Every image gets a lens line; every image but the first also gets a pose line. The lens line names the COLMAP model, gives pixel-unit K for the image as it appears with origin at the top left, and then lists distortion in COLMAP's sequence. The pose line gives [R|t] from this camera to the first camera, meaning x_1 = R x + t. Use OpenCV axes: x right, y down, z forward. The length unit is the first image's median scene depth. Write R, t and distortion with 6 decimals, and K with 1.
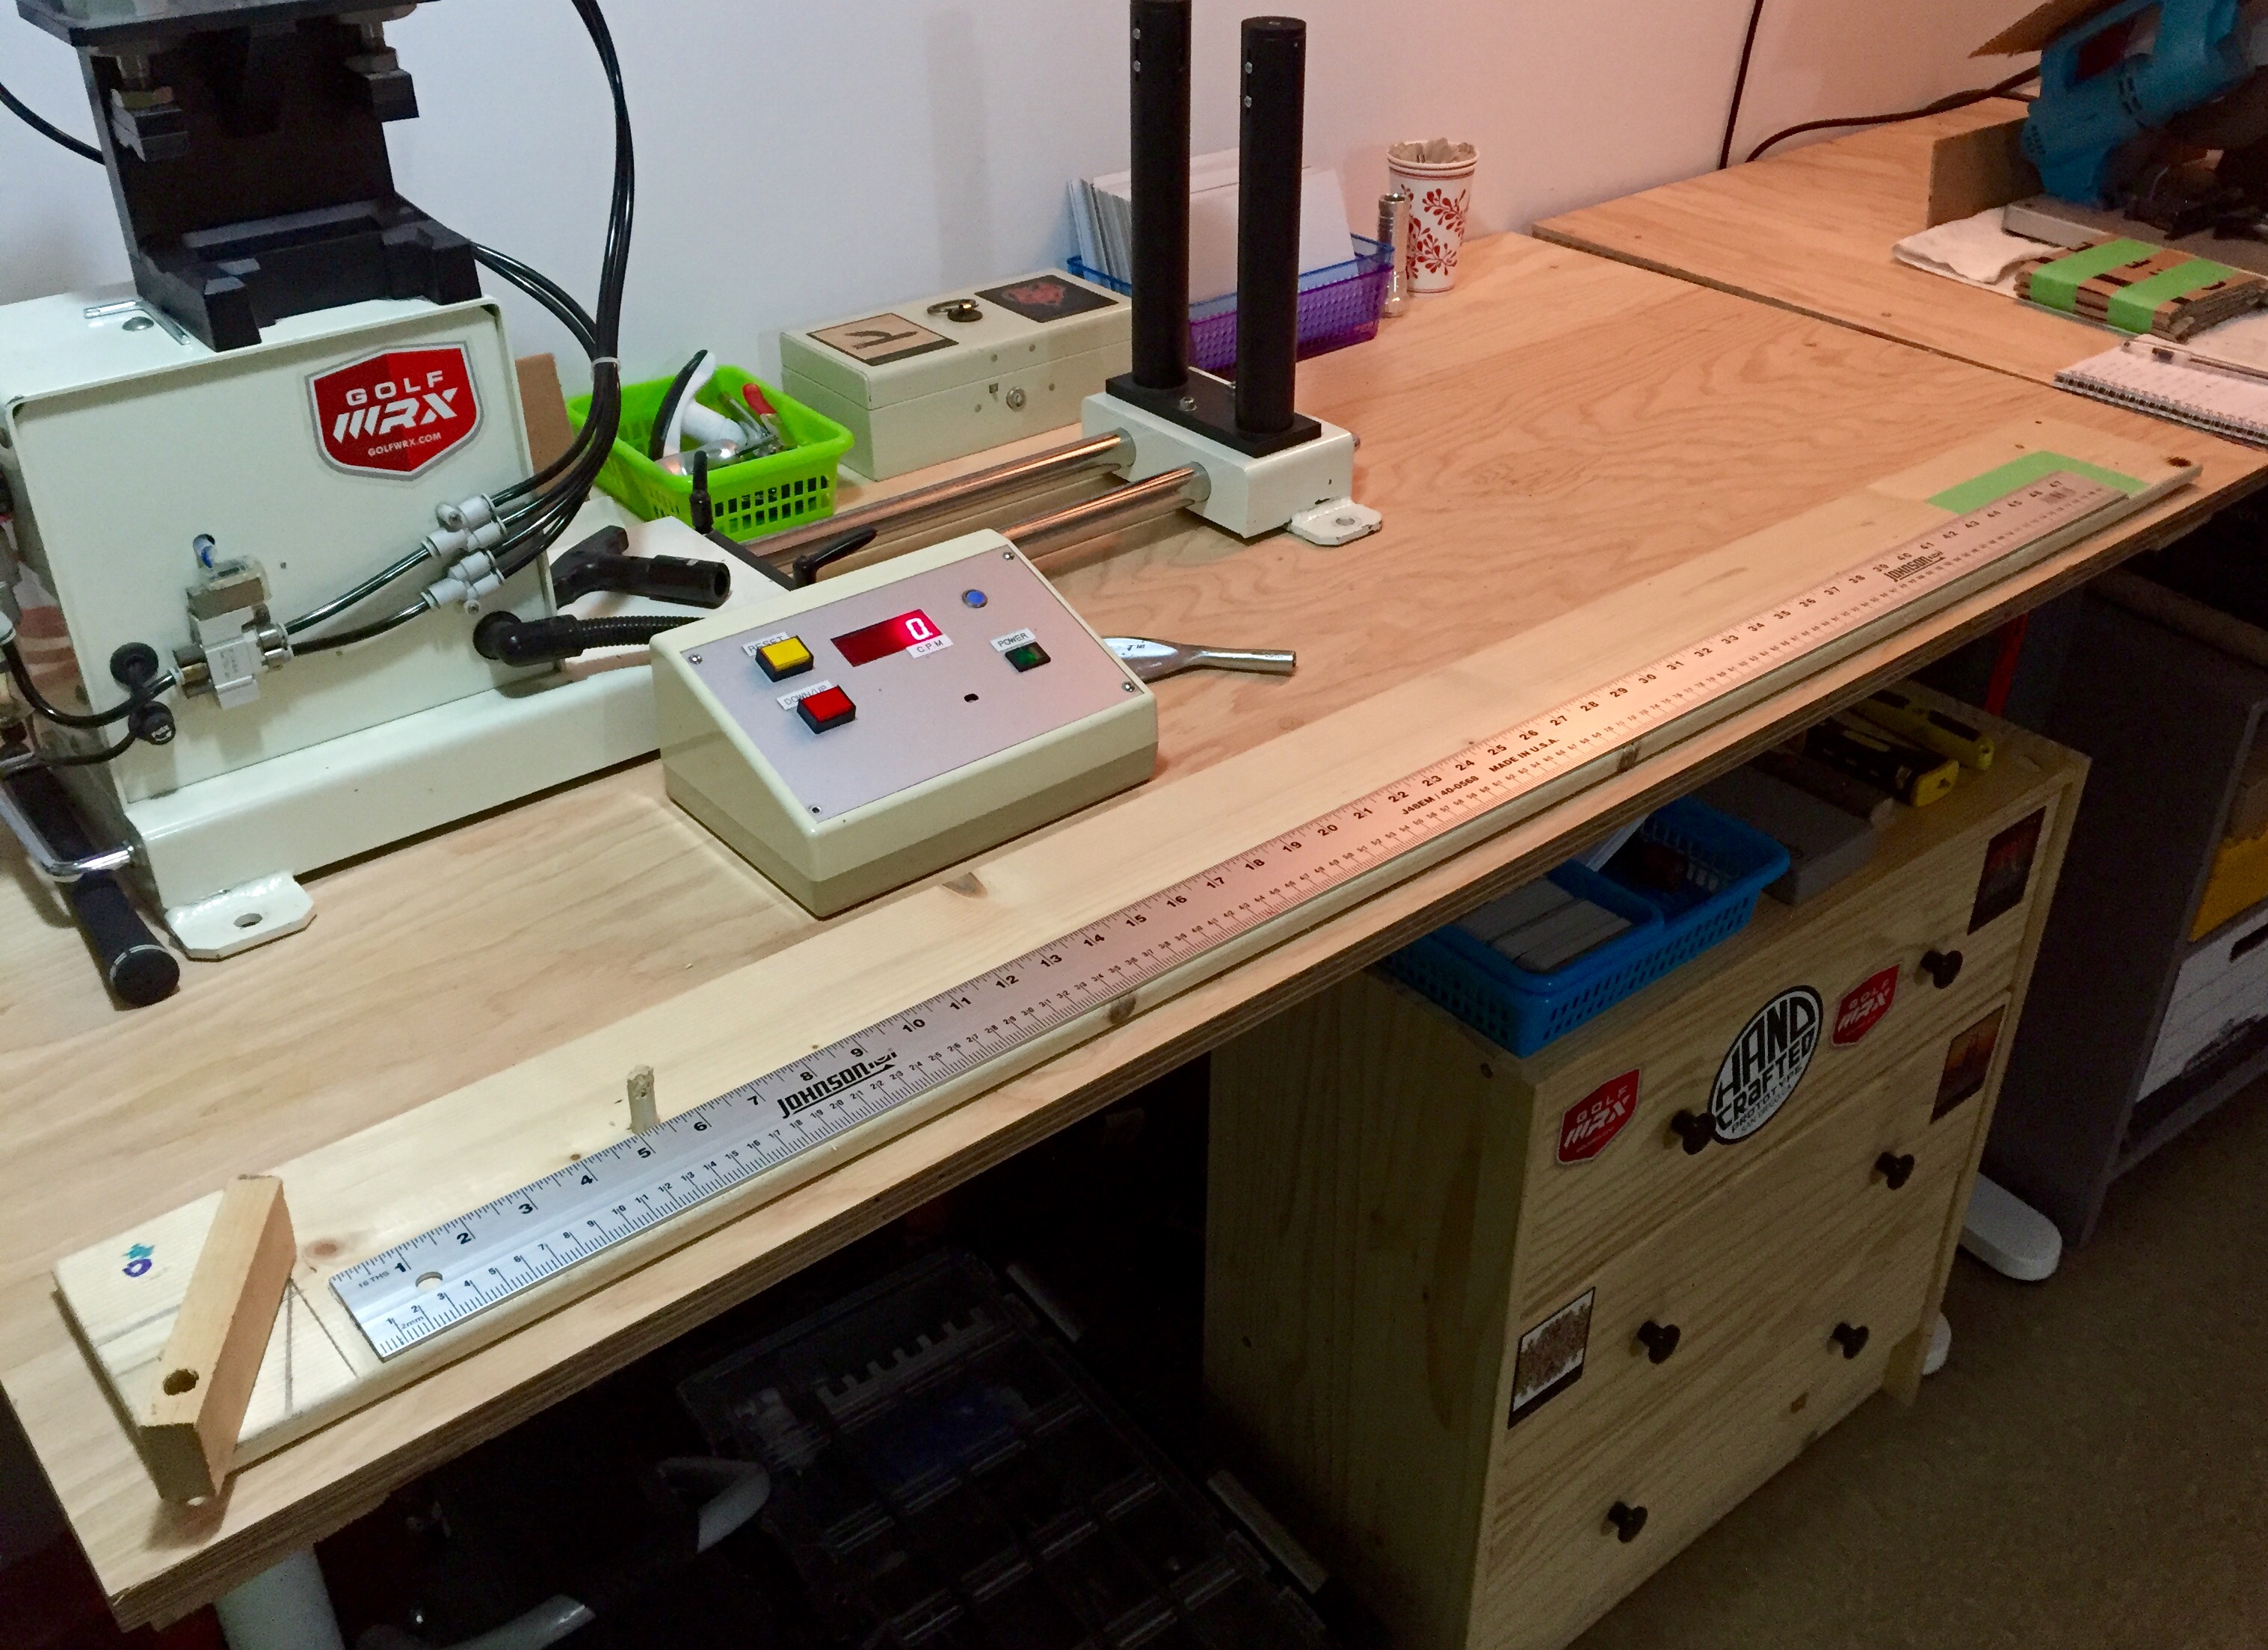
lens RADIAL K [[2084.9, 0, 1202.2], [0, 2084.9, 828.5], [0, 0, 1]] dist [0.098005, -0.160756]
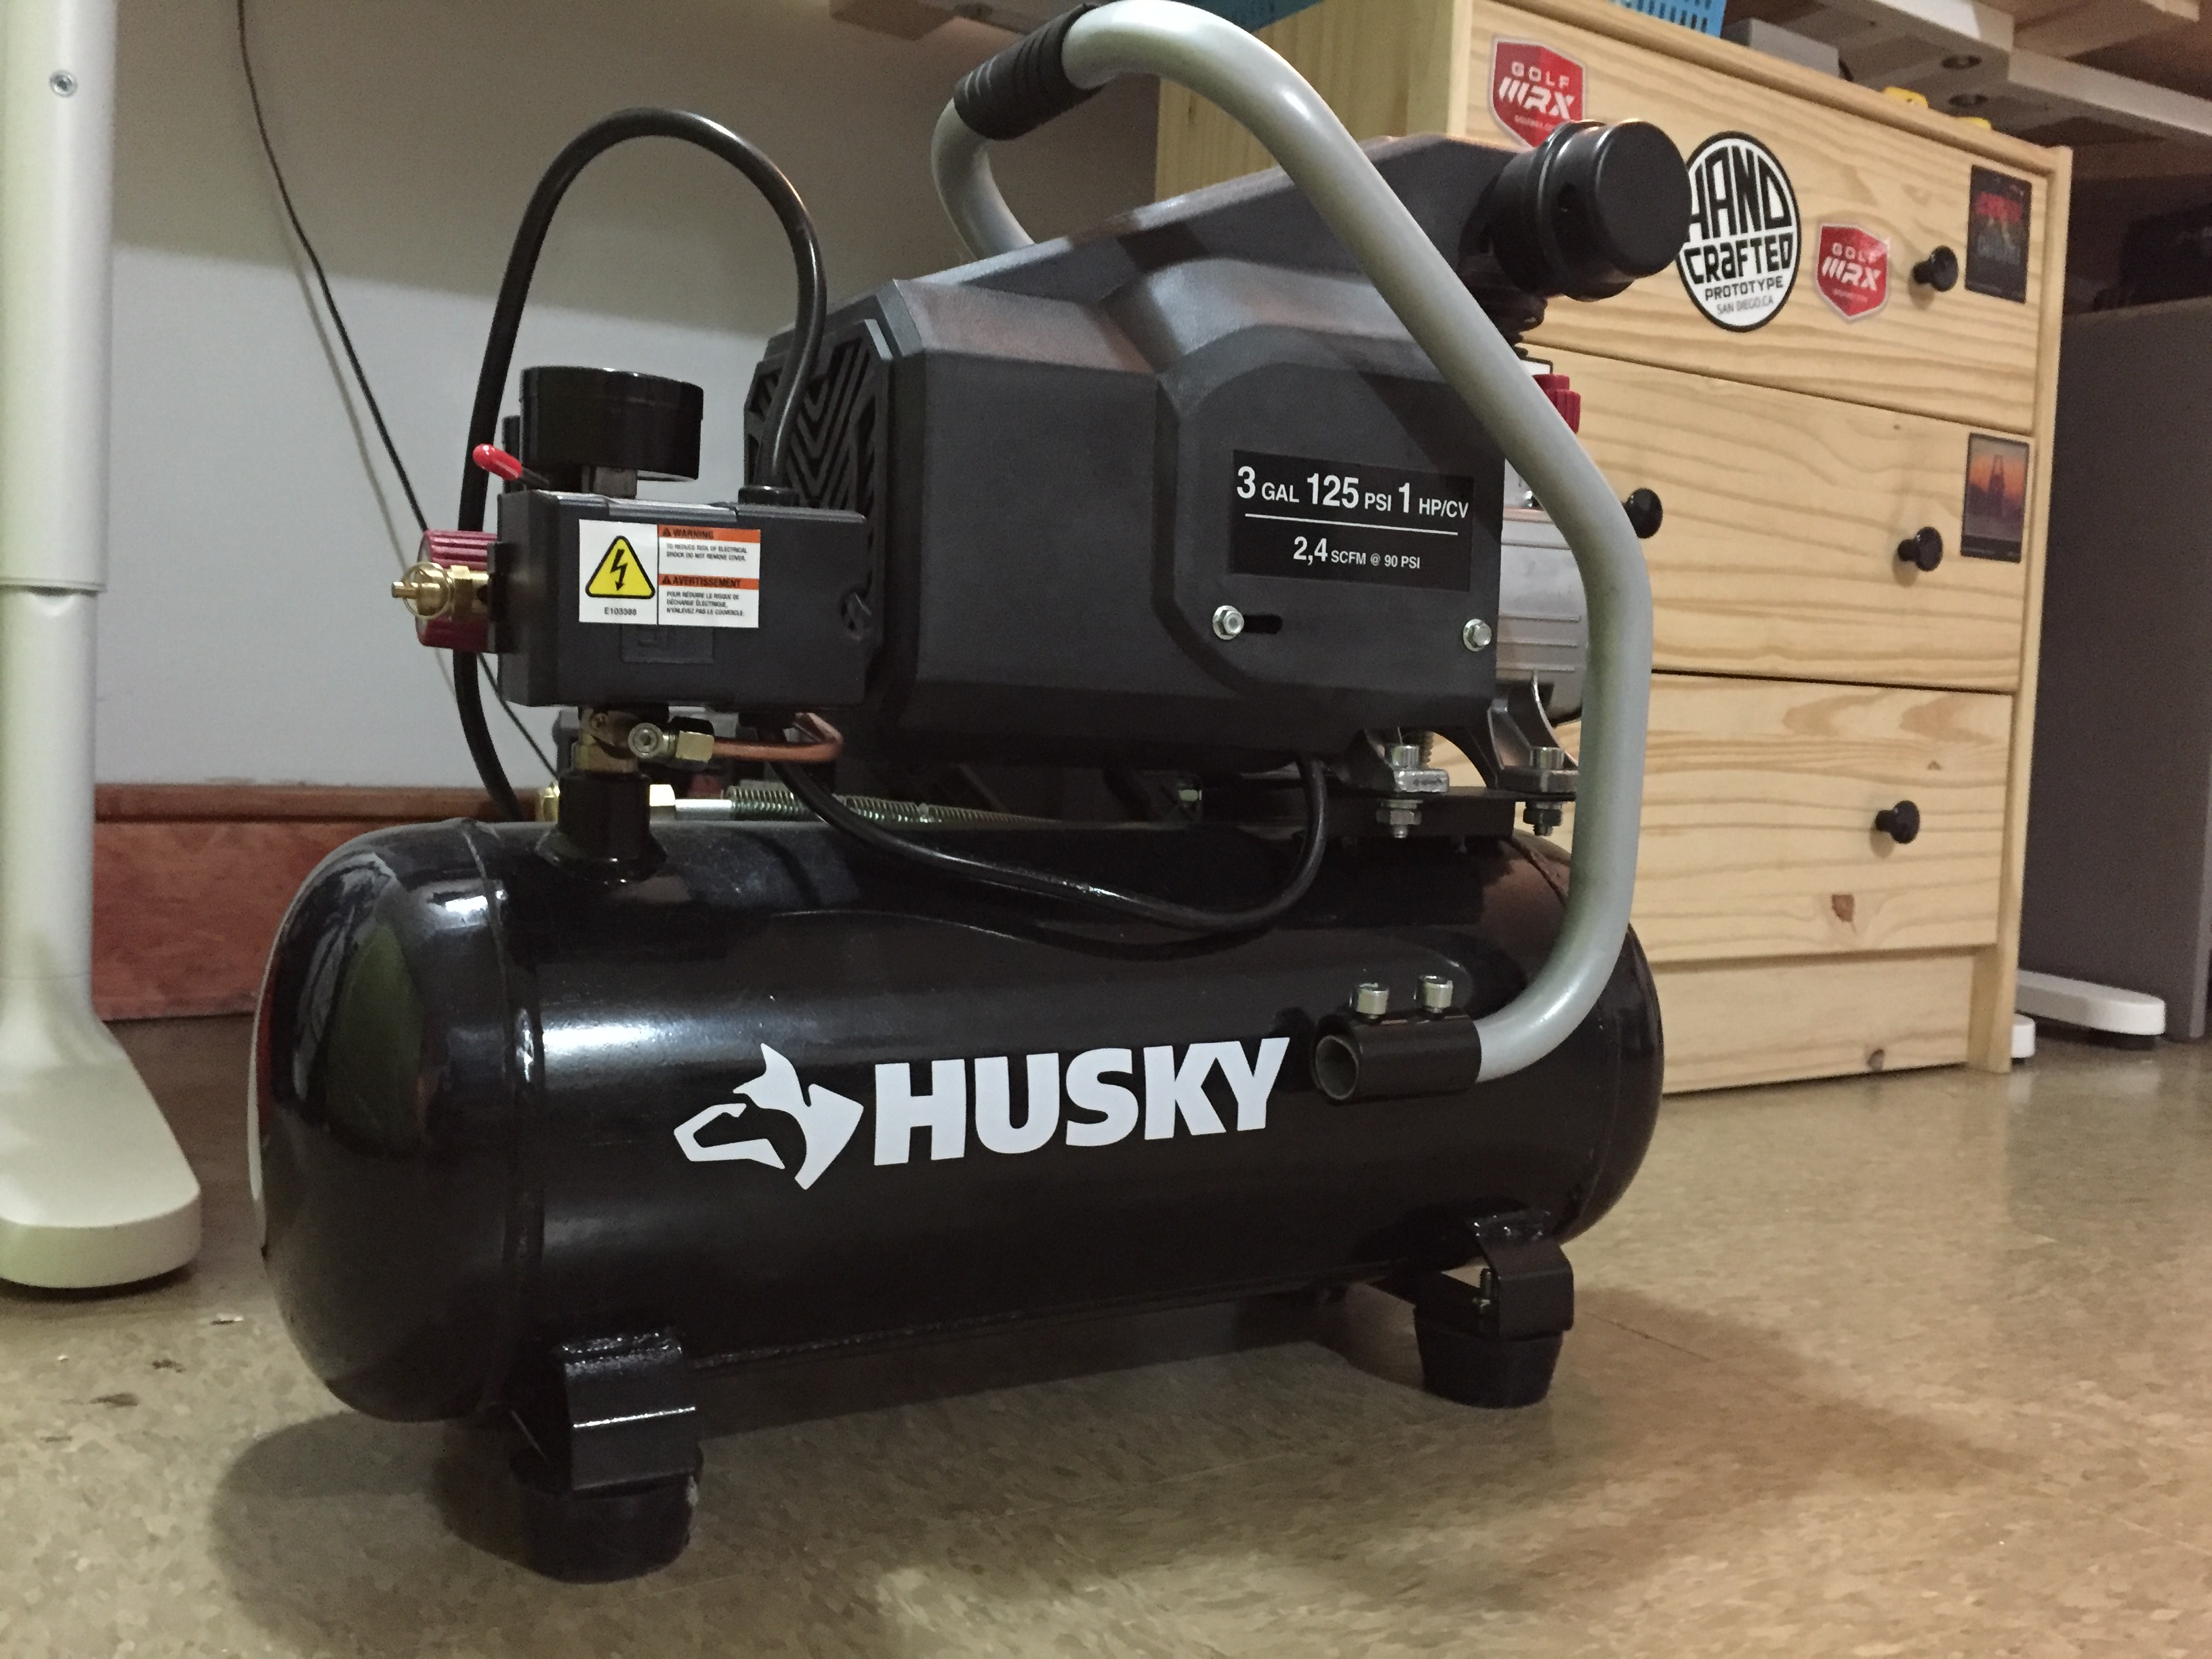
lens RADIAL K [[1933.2, 0, 1106.0], [0, 1933.2, 829.5], [0, 0, 1]] dist [0.069586, -0.128260]
pose [[0.991912, 0.026753, -0.124074, 0.116755], [-0.085024, 0.865846, -0.493032, 0.877728], [0.094239, 0.499594, 0.861118, 0.402777]]
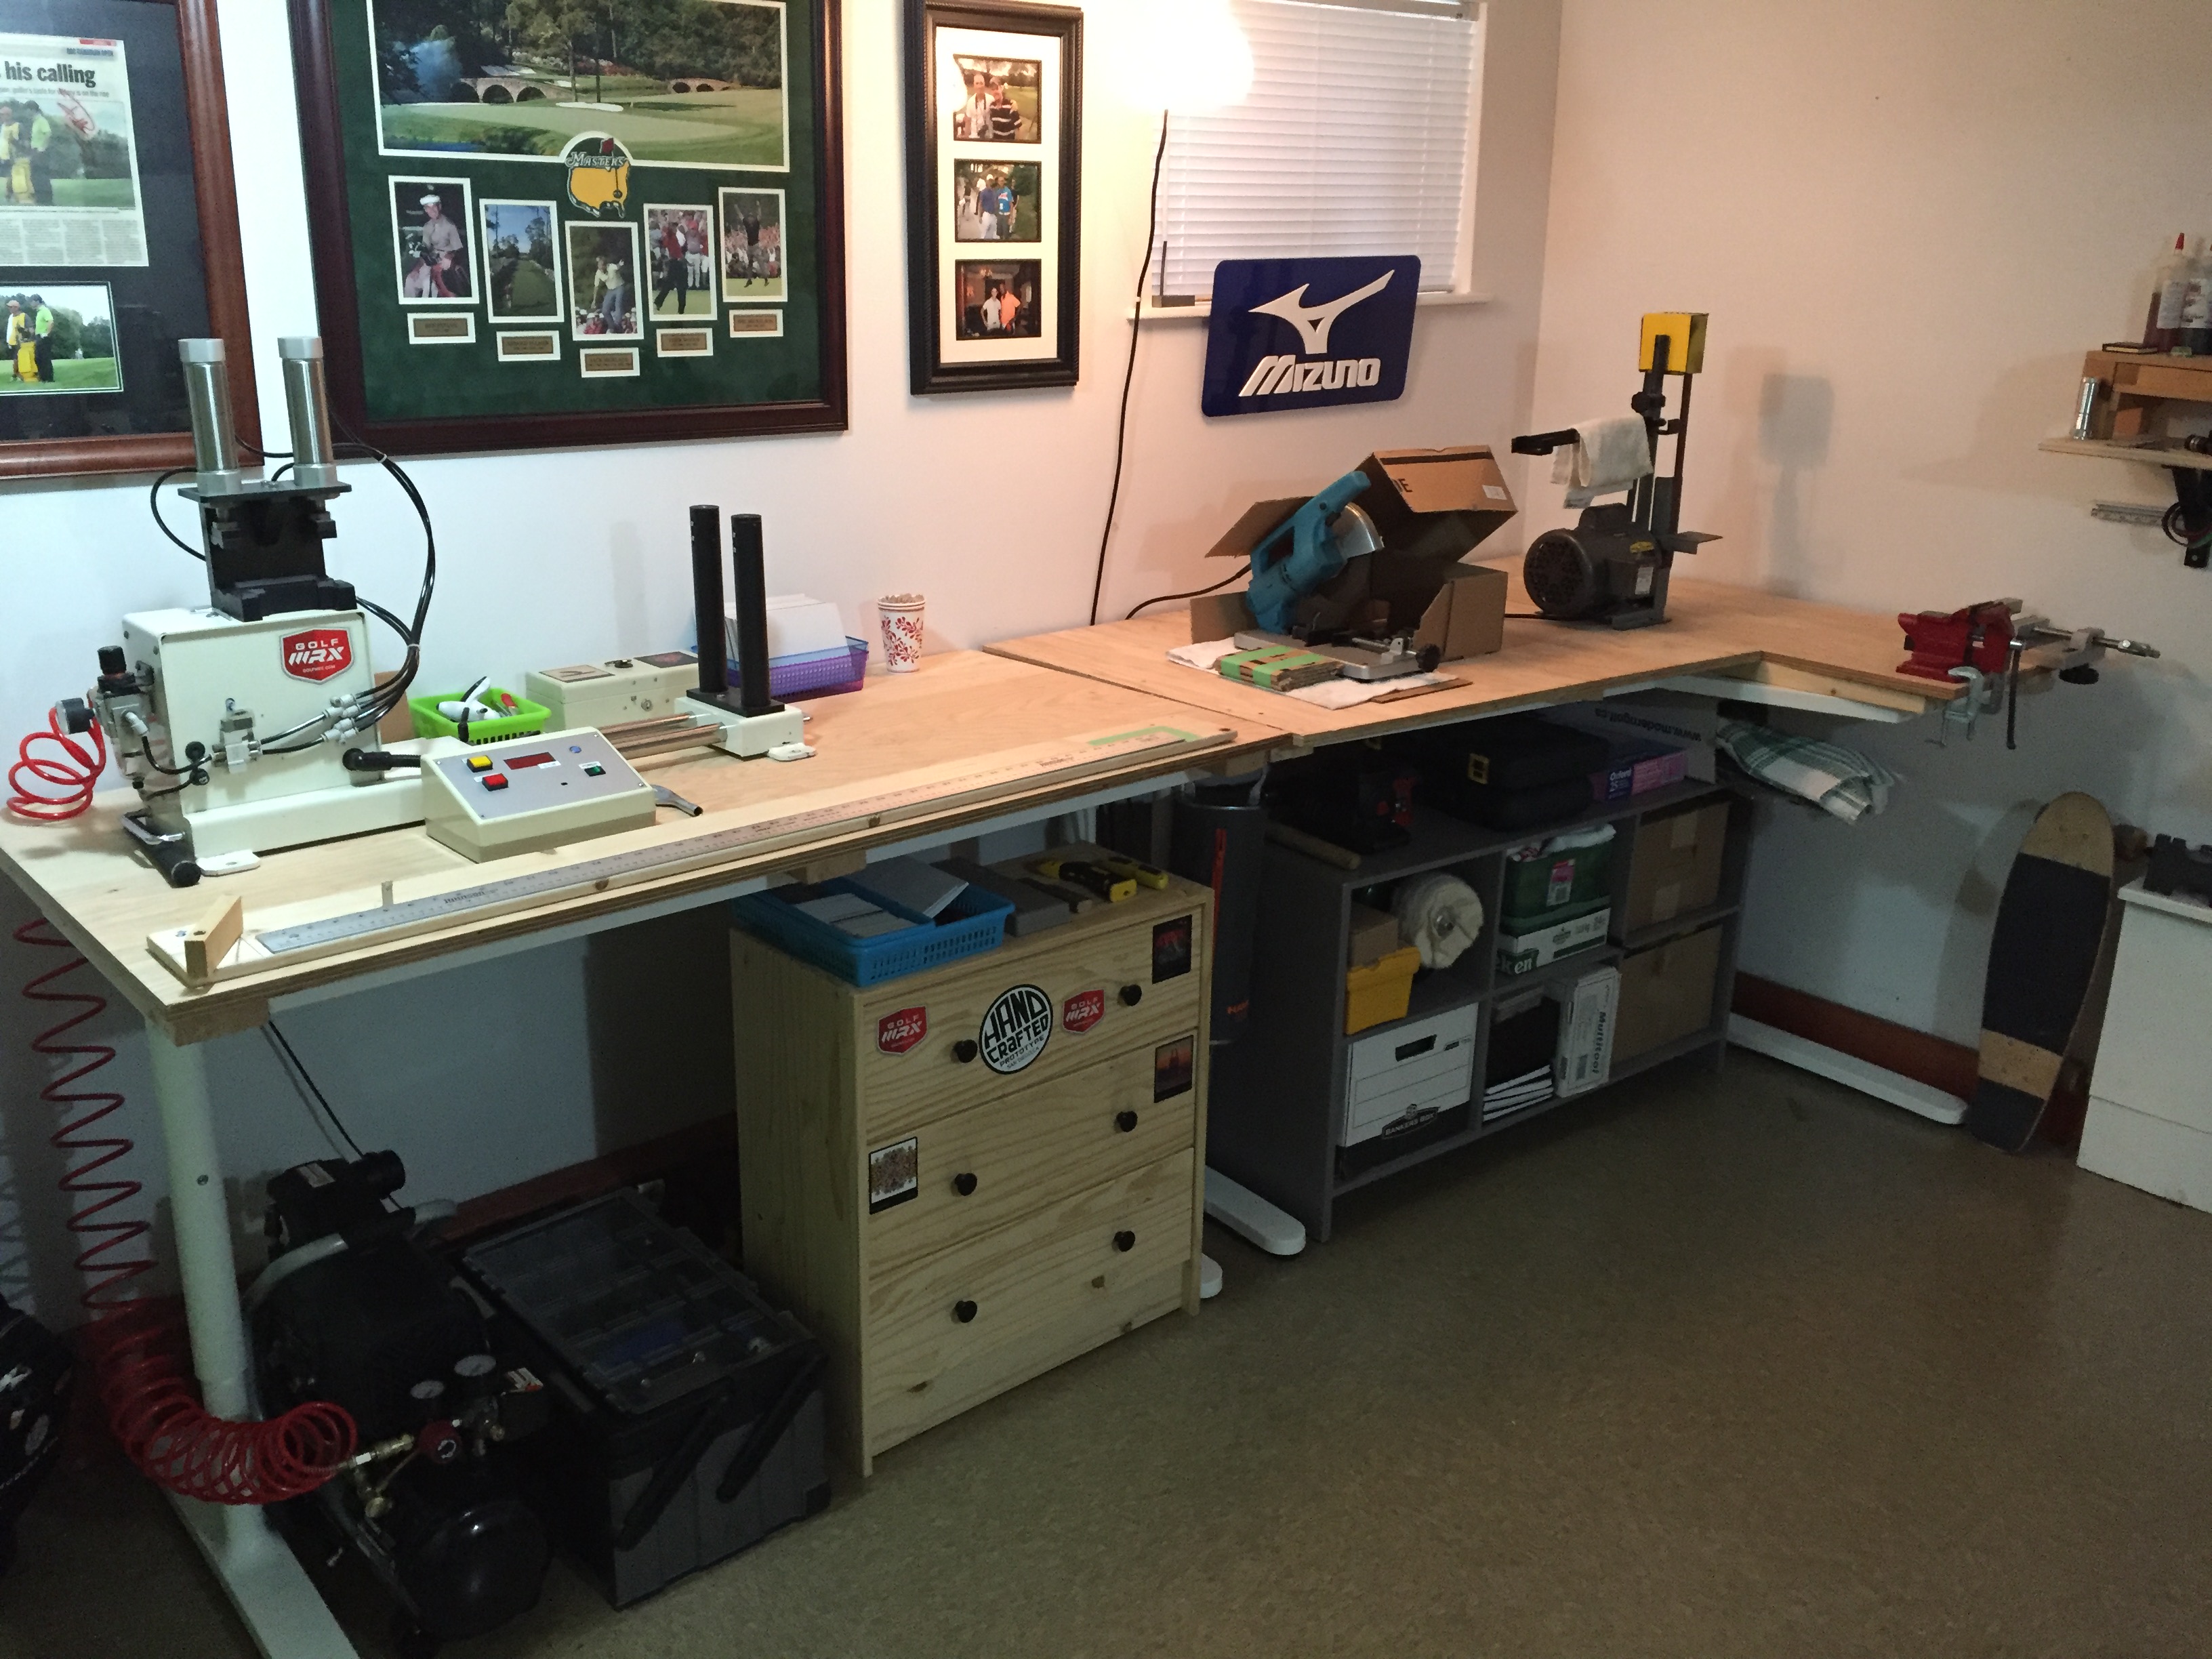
lens RADIAL K [[1900.3, 0, 1092.2], [0, 1900.3, 843.2], [0, 0, 1]] dist [0.087395, -0.150365]
pose [[0.999940, -0.004871, 0.009822, 0.356440], [0.007140, 0.969164, -0.246313, 0.416815], [-0.008320, 0.246368, 0.969141, -0.797722]]
